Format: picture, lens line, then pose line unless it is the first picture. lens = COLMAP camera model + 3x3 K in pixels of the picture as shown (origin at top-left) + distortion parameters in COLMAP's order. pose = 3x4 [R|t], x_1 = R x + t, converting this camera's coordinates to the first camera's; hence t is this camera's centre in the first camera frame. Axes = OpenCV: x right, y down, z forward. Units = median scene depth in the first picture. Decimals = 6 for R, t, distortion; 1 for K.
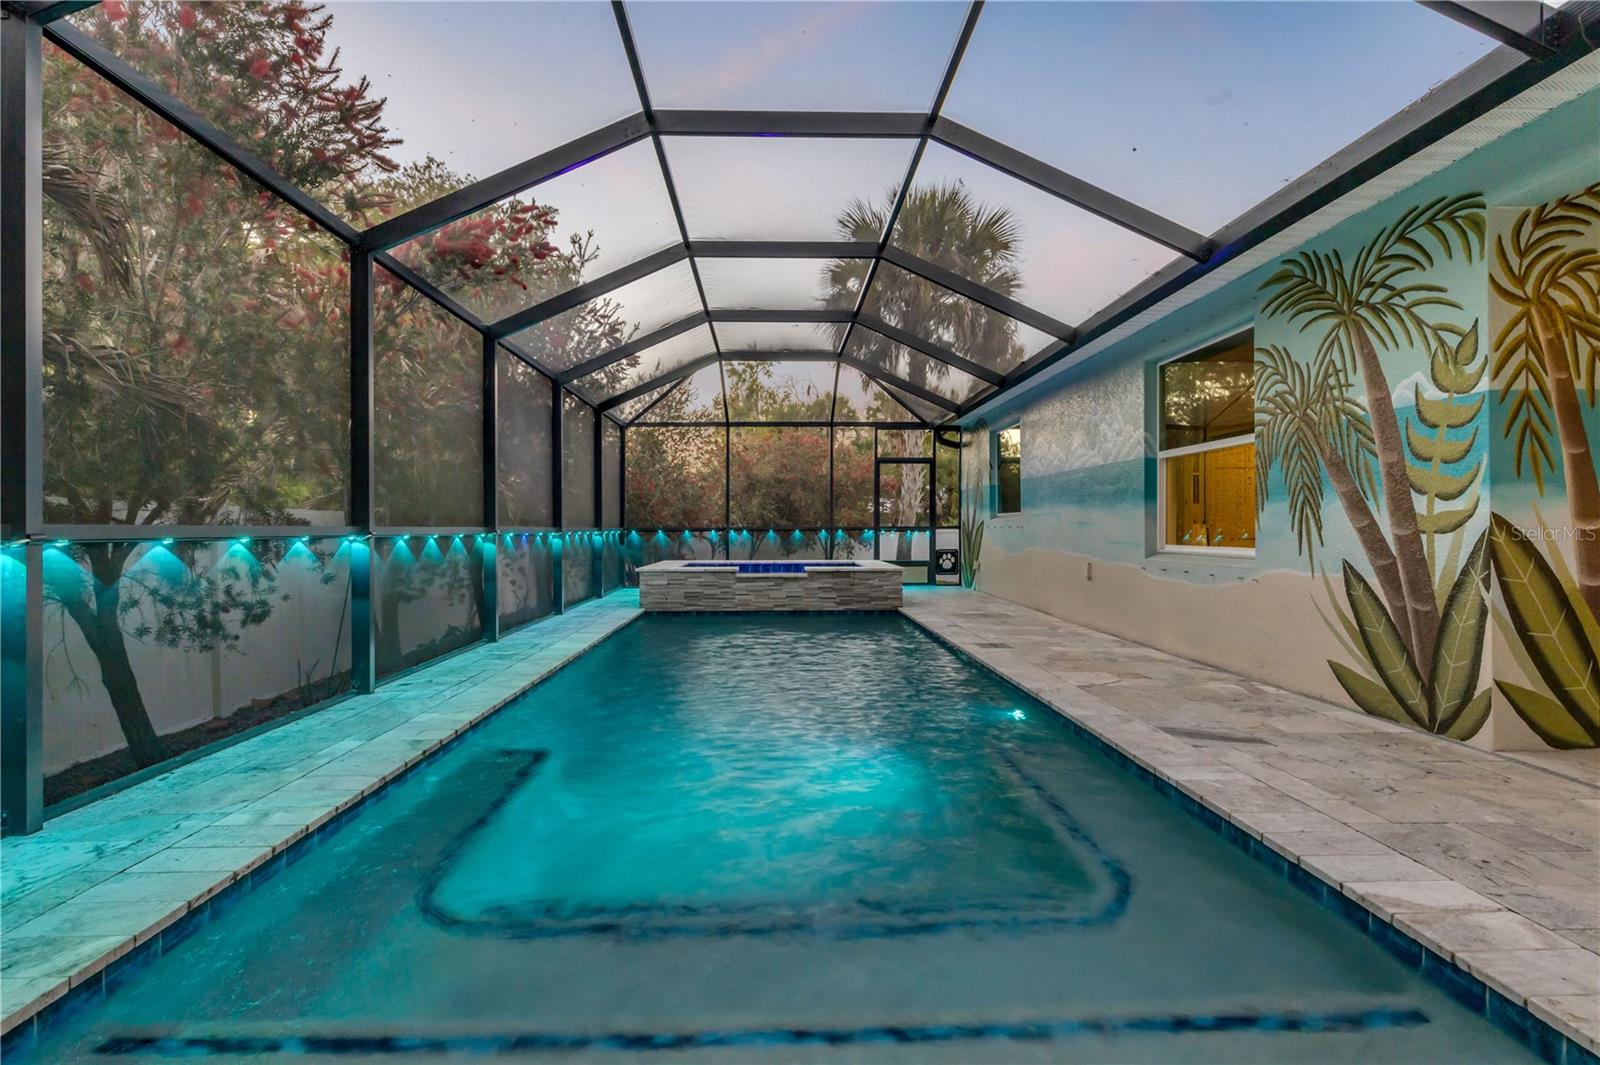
lens RADIAL K [[726.1, 0, 795.9], [0, 726.1, 526.0], [0, 0, 1]] dist [0.000119, 0.000281]
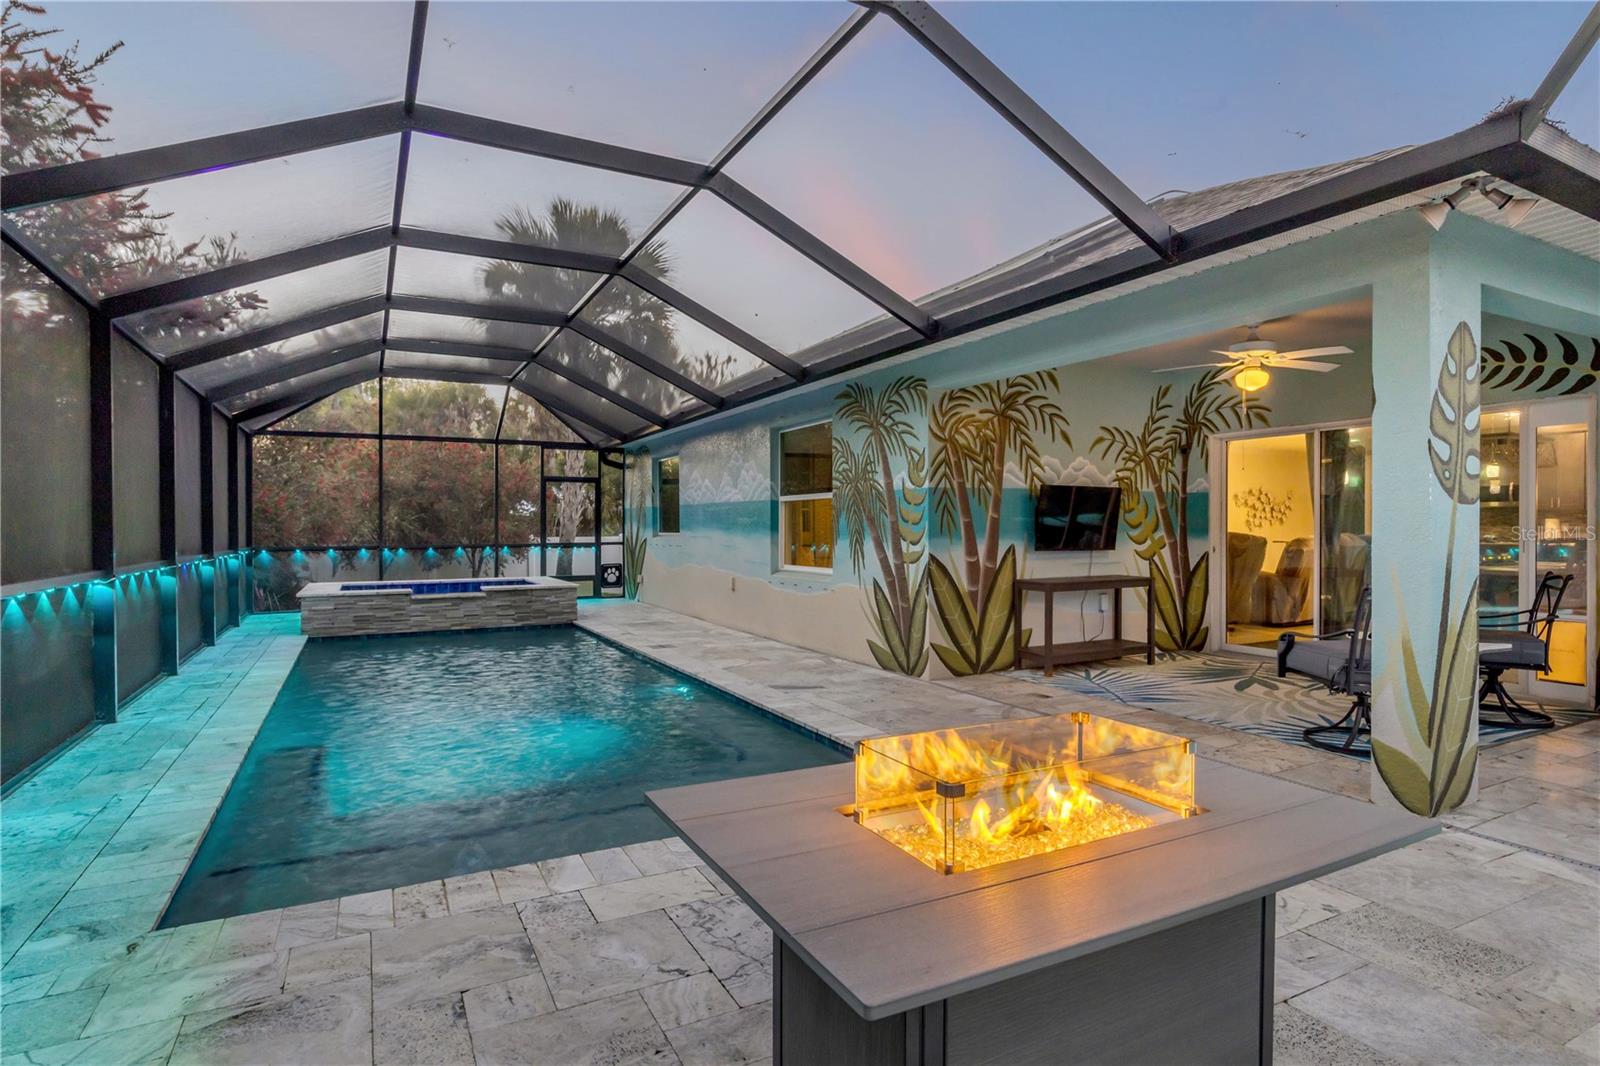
lens RADIAL K [[816.1, 0, 798.4], [0, 816.1, 532.1], [0, 0, 1]] dist [0.001952, -0.000097]
pose [[0.899062, -0.002493, 0.437813, -0.179173], [-0.000668, 0.999975, 0.007064, -0.059745], [-0.437820, -0.006644, 0.899038, -0.504266]]
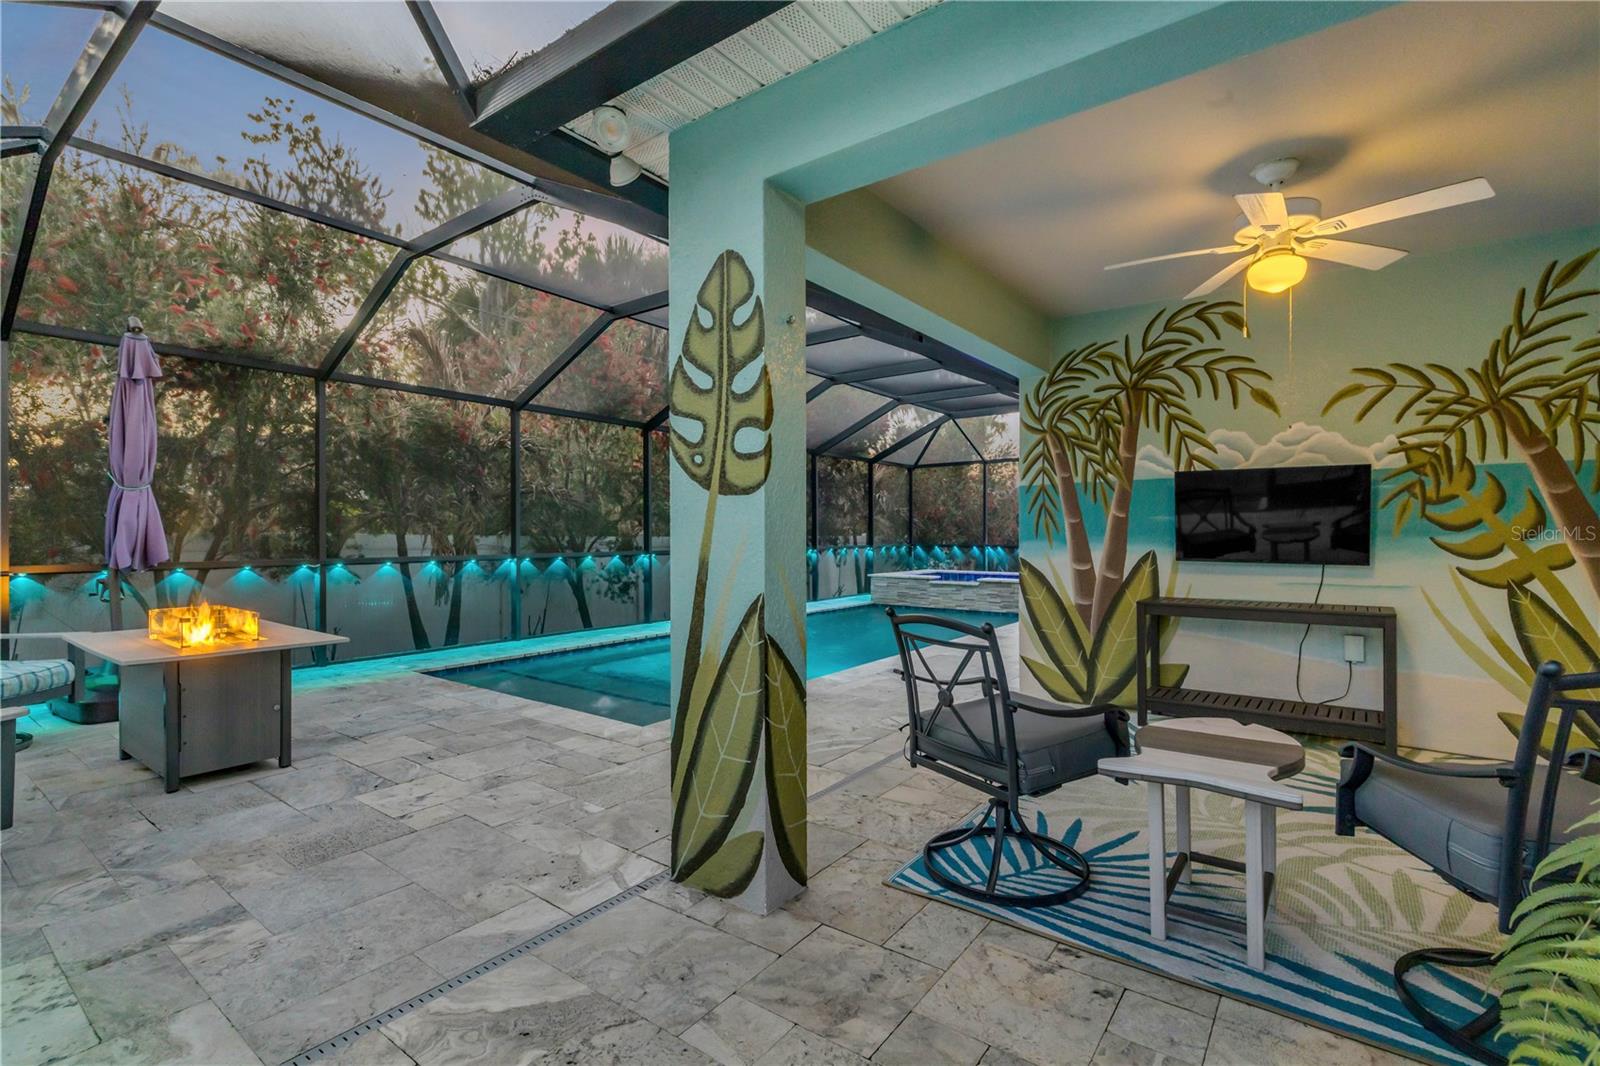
lens RADIAL K [[726.1, 0, 798.5], [0, 726.1, 531.8], [0, 0, 1]] dist [0.000119, 0.000281]
pose [[0.781491, 0.000199, -0.623916, 1.105092], [0.001112, 0.999998, 0.001712, -0.056643], [0.623915, -0.002031, 0.781490, -0.452044]]
